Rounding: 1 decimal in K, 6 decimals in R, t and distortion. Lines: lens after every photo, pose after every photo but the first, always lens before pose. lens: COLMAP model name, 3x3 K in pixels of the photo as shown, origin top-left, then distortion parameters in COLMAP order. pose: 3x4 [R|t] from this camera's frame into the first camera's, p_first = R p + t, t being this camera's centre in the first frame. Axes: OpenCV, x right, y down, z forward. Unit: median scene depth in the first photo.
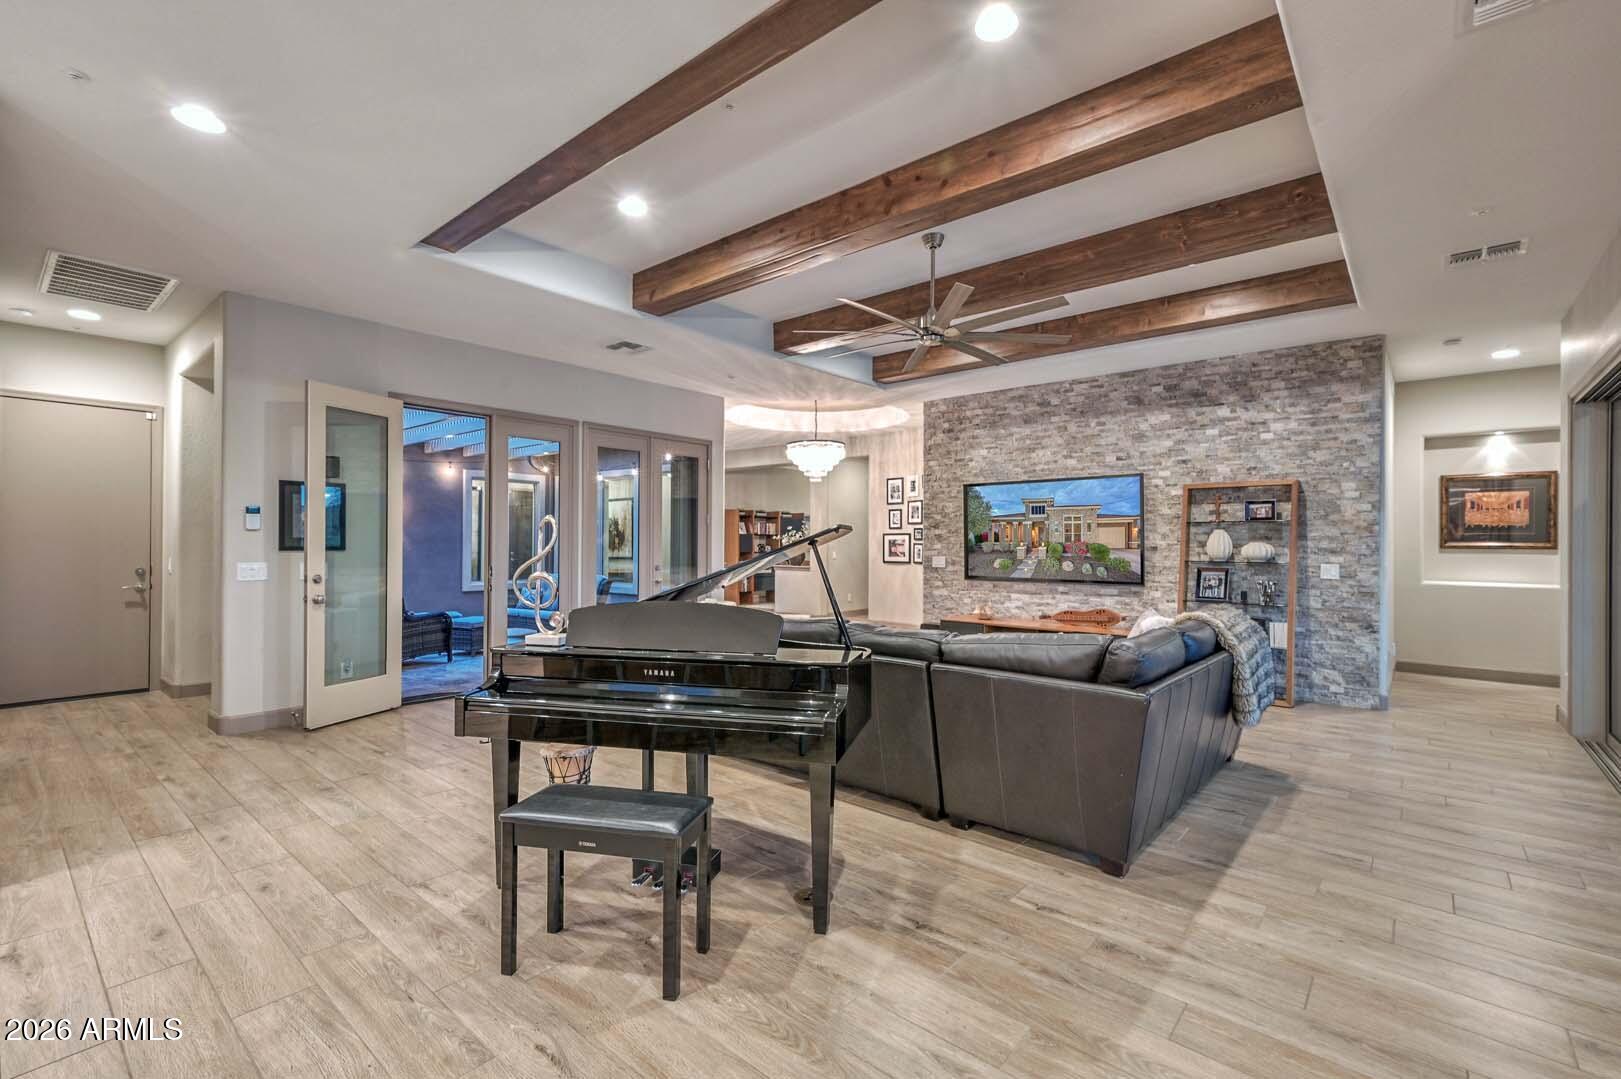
lens RADIAL K [[709.5, 0, 811.1], [0, 709.5, 540.9], [0, 0, 1]] dist [0.014119, 0.000066]
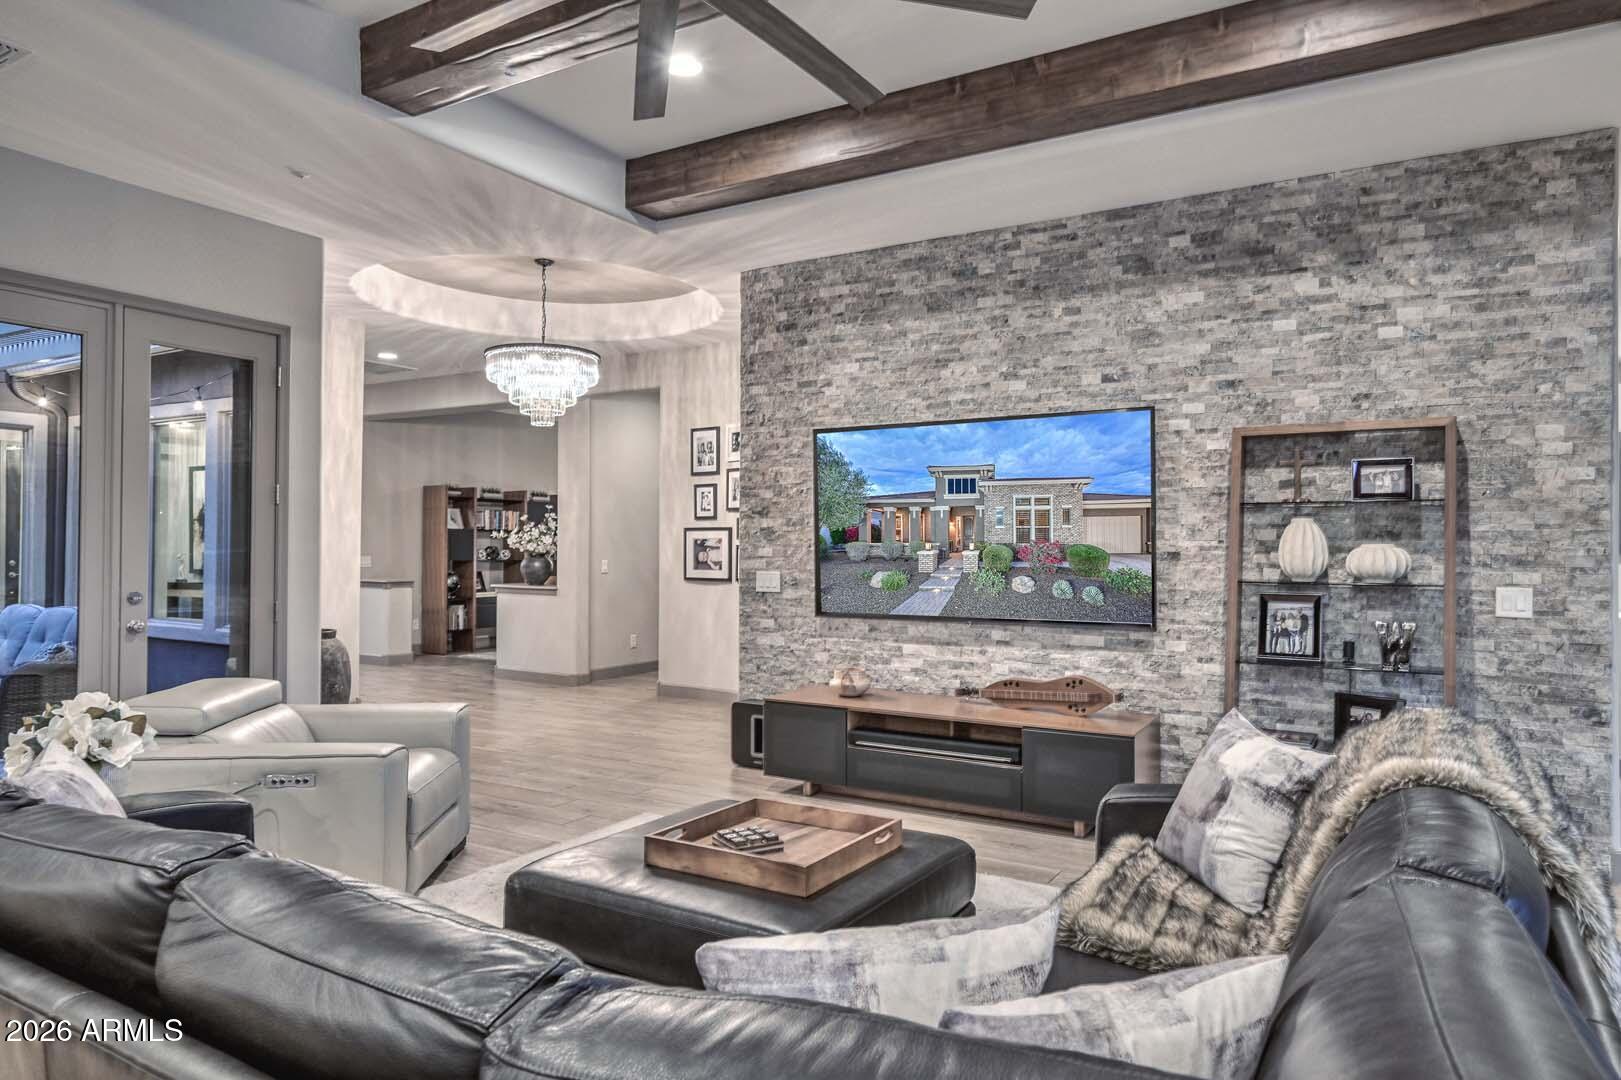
lens RADIAL K [[1002.2, 0, 810.5], [0, 1002.2, 540.0], [0, 0, 1]] dist [-0.002680, -0.001372]
pose [[0.985460, 0.002663, 0.169886, 0.107031], [-0.002156, 0.999993, -0.003170, 0.002328], [-0.169893, 0.002757, 0.985459, 0.343965]]
